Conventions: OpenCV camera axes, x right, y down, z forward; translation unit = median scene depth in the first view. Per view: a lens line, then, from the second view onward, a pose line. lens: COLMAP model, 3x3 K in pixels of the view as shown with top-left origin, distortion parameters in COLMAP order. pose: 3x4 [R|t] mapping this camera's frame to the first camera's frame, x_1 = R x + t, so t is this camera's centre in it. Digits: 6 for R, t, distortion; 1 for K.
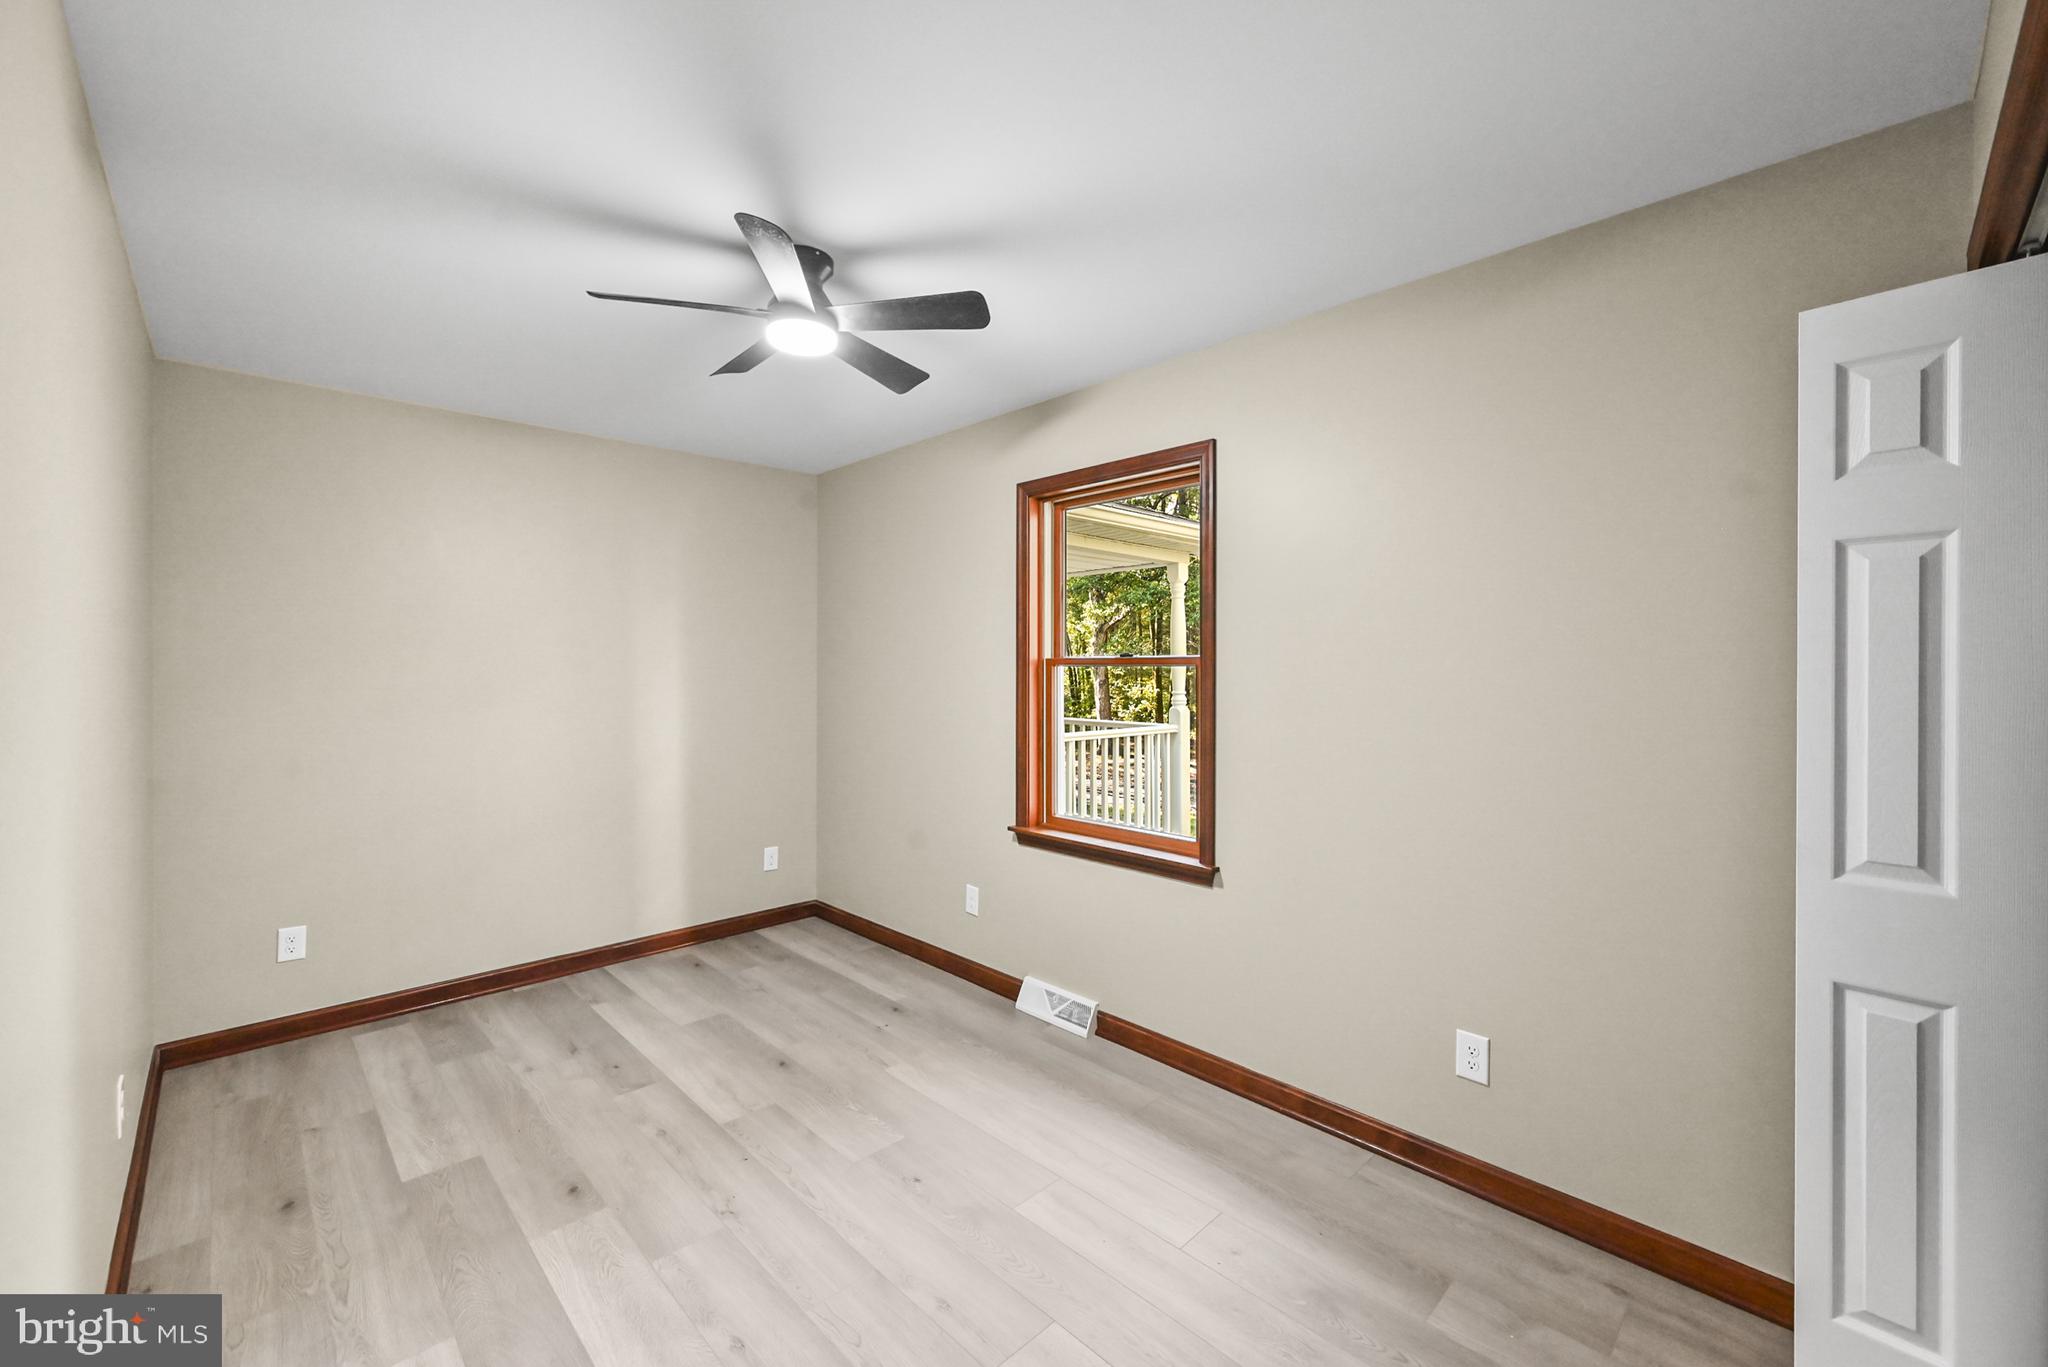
lens RADIAL K [[827.9, 0, 1024.0], [0, 827.9, 683.5], [0, 0, 1]] dist [0.000903, 0.000083]
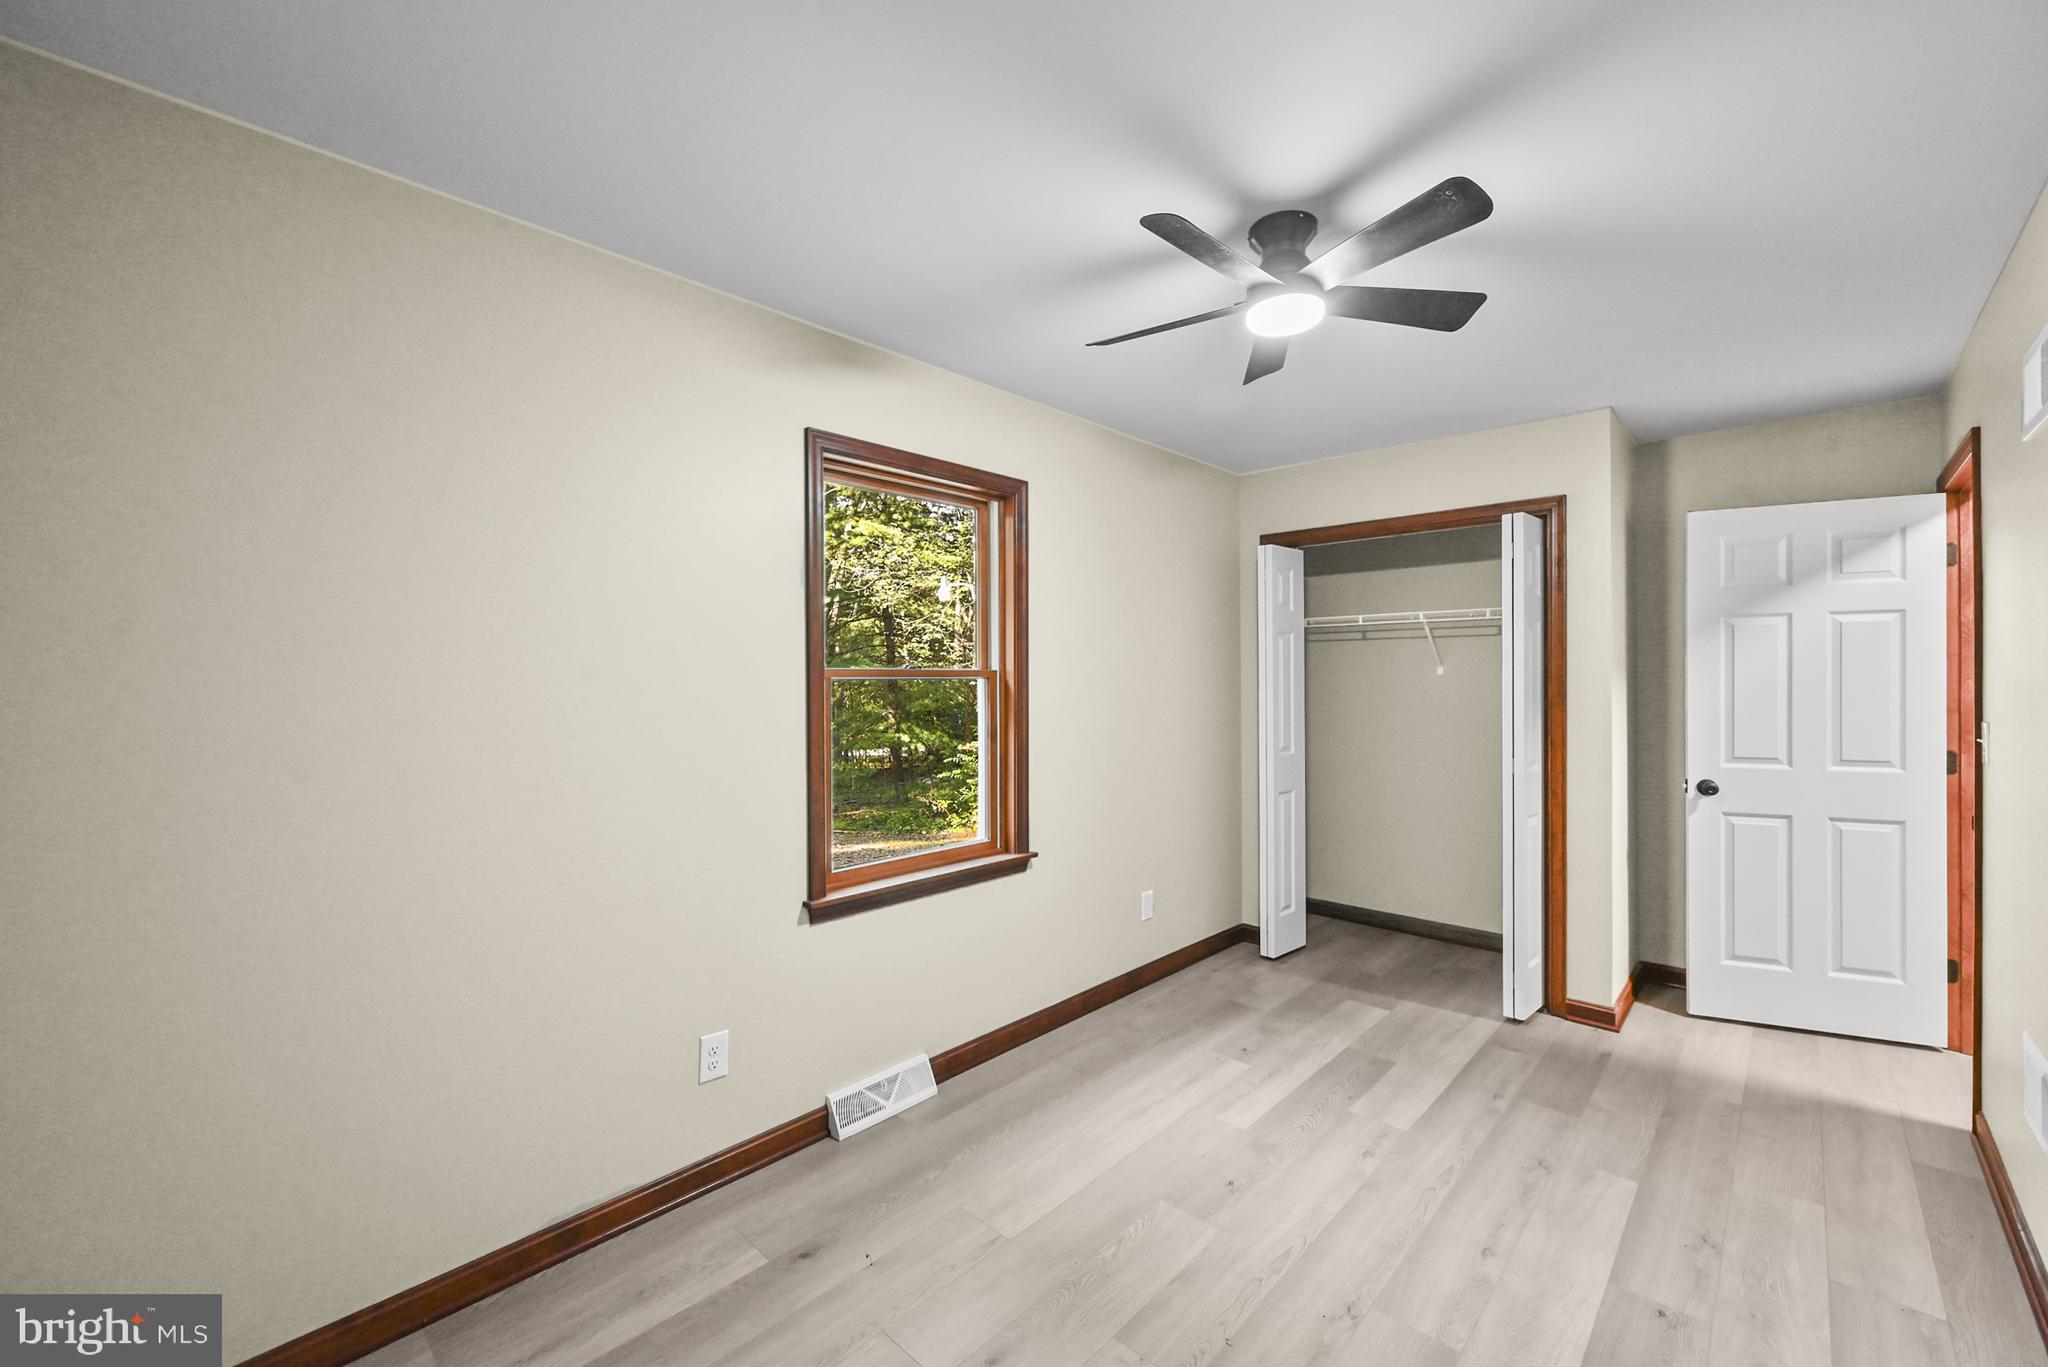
lens RADIAL K [[827.9, 0, 1024.0], [0, 827.9, 683.5], [0, 0, 1]] dist [0.000903, 0.000083]
pose [[-0.051295, -0.001351, 0.998683, -1.018561], [0.022339, 0.999747, 0.002500, -0.019646], [-0.998434, 0.022438, -0.051252, 1.164461]]
